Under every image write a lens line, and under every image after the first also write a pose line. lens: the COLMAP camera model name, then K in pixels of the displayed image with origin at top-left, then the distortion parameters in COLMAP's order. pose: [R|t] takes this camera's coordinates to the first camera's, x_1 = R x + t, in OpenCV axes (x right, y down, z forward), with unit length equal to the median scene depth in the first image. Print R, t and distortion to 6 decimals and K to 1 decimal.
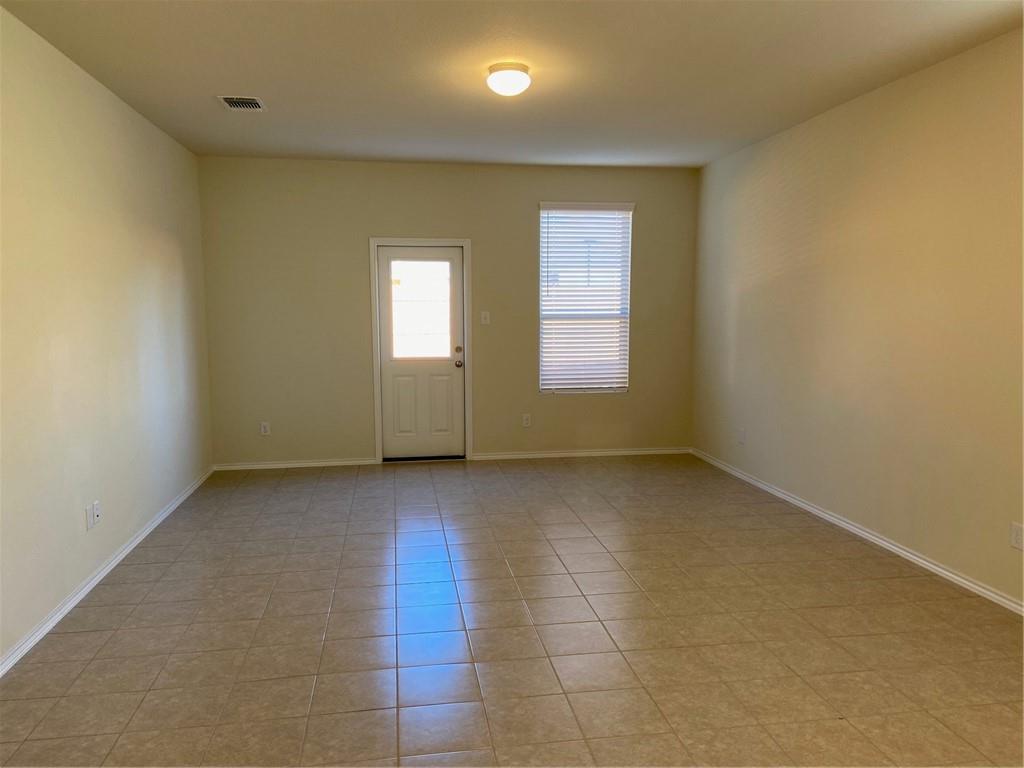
lens RADIAL K [[768.2, 0, 503.0], [0, 768.2, 382.0], [0, 0, 1]] dist [0.102946, -0.111435]
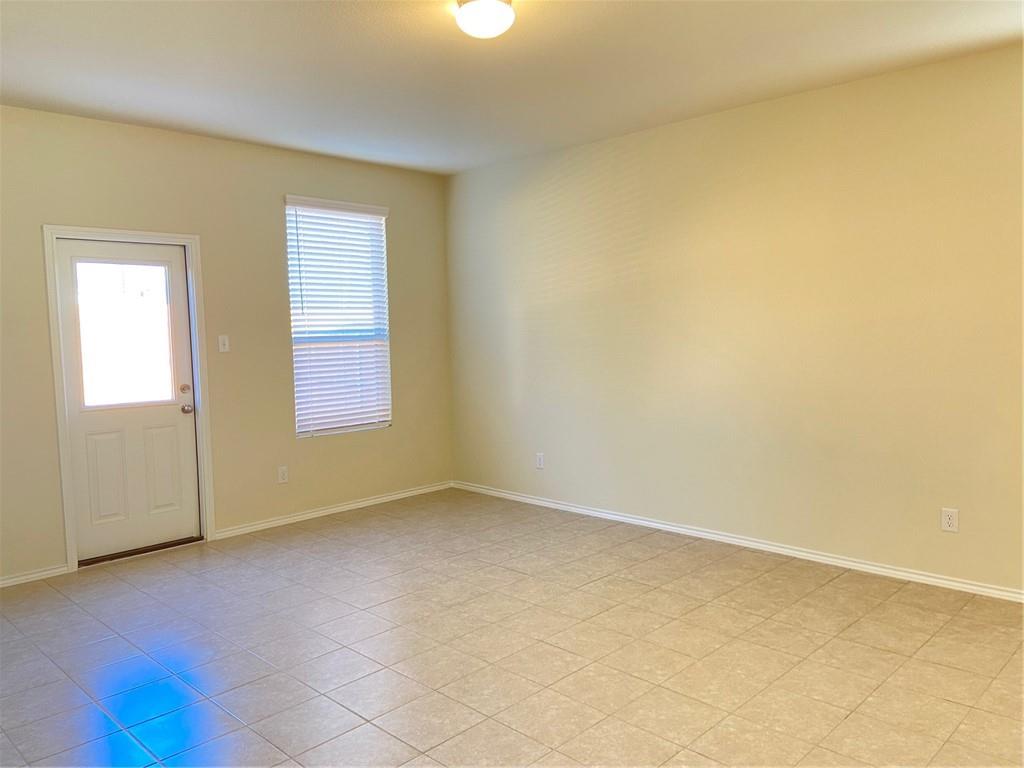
lens RADIAL K [[768.2, 0, 470.5], [0, 768.2, 380.8], [0, 0, 1]] dist [0.102946, -0.111435]
pose [[0.809474, -0.054654, 0.584606, -0.267770], [0.081828, 0.996443, -0.020148, -0.013250], [-0.581426, 0.064146, 0.811067, 0.259136]]
